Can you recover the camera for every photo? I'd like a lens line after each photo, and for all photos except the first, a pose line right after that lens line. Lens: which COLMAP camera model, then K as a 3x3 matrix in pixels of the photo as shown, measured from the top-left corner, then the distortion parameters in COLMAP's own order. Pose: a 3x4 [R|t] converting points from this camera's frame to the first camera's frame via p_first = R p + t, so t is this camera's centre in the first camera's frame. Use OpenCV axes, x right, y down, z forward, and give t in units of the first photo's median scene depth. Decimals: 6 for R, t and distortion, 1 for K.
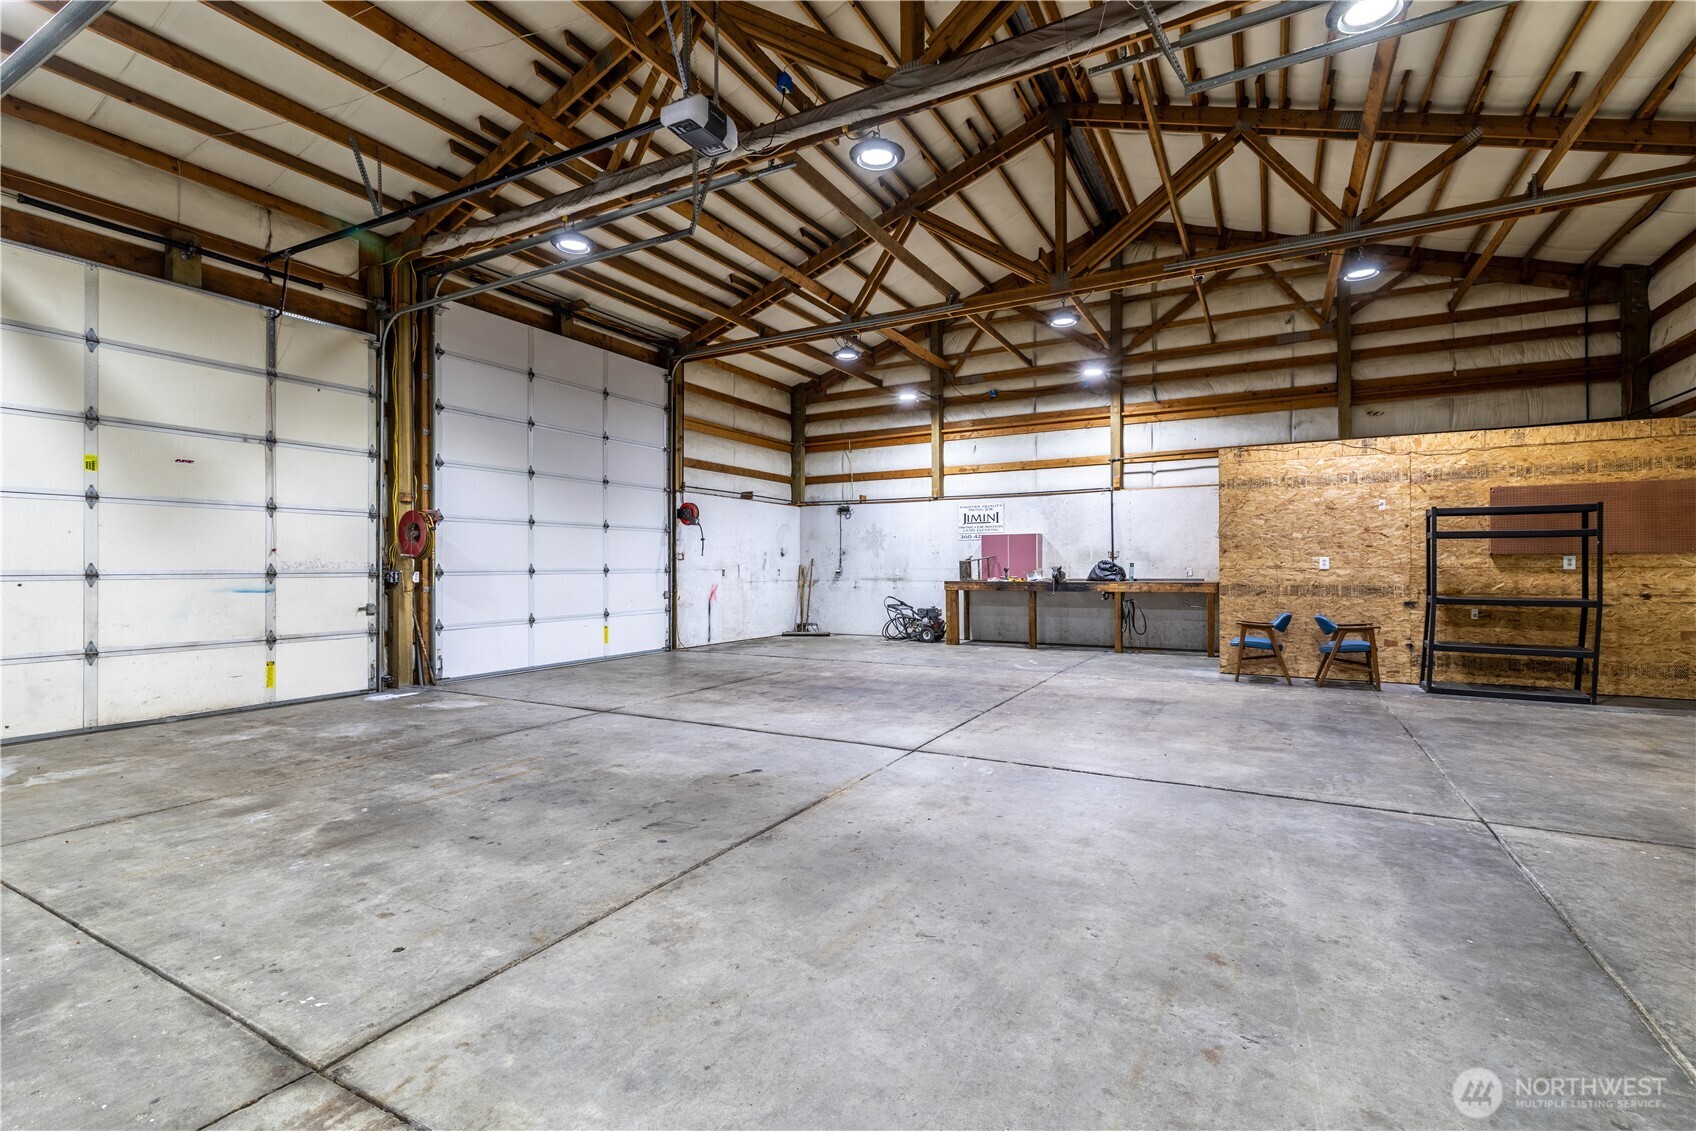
lens RADIAL K [[764.9, 0, 850.4], [0, 764.9, 563.8], [0, 0, 1]] dist [0.001358, -0.000208]
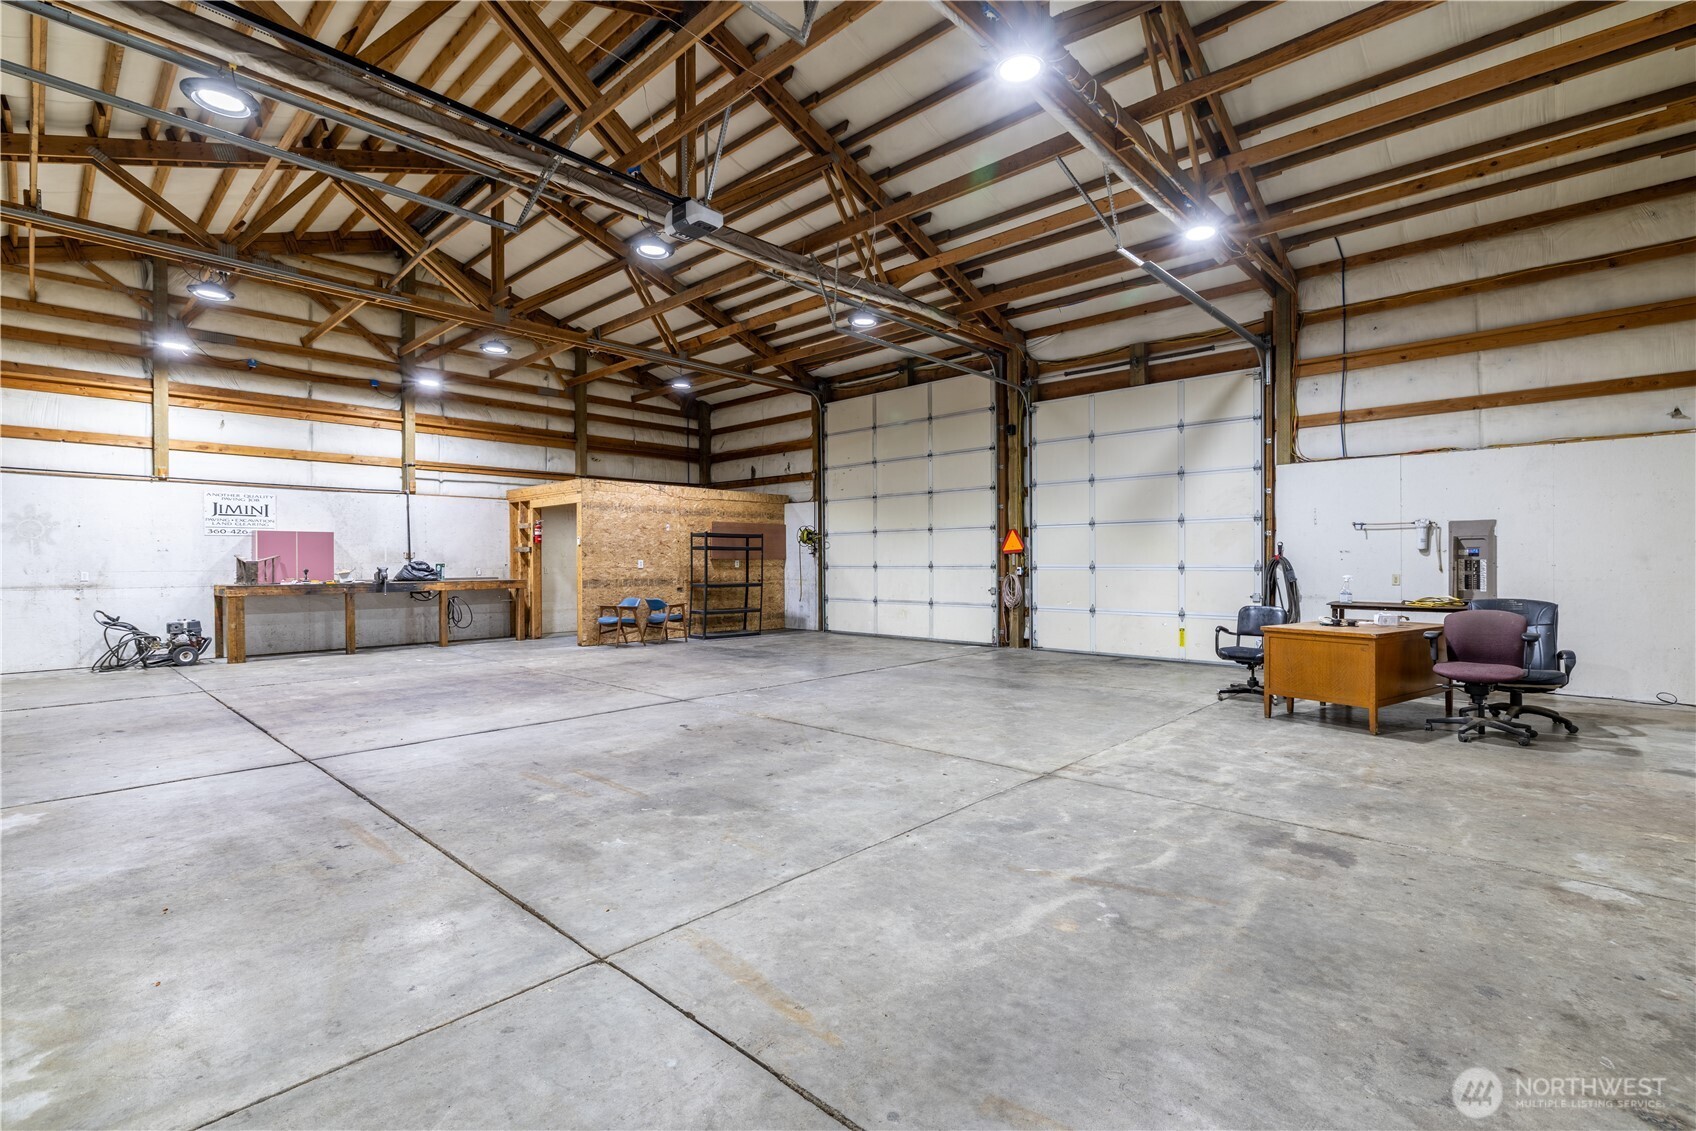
lens RADIAL K [[764.9, 0, 853.1], [0, 764.9, 565.8], [0, 0, 1]] dist [0.001358, -0.000208]
pose [[0.237986, -0.002140, 0.971266, -0.828299], [-0.000093, 0.999998, 0.002226, -0.001339], [-0.971269, -0.000621, 0.237985, 0.264223]]
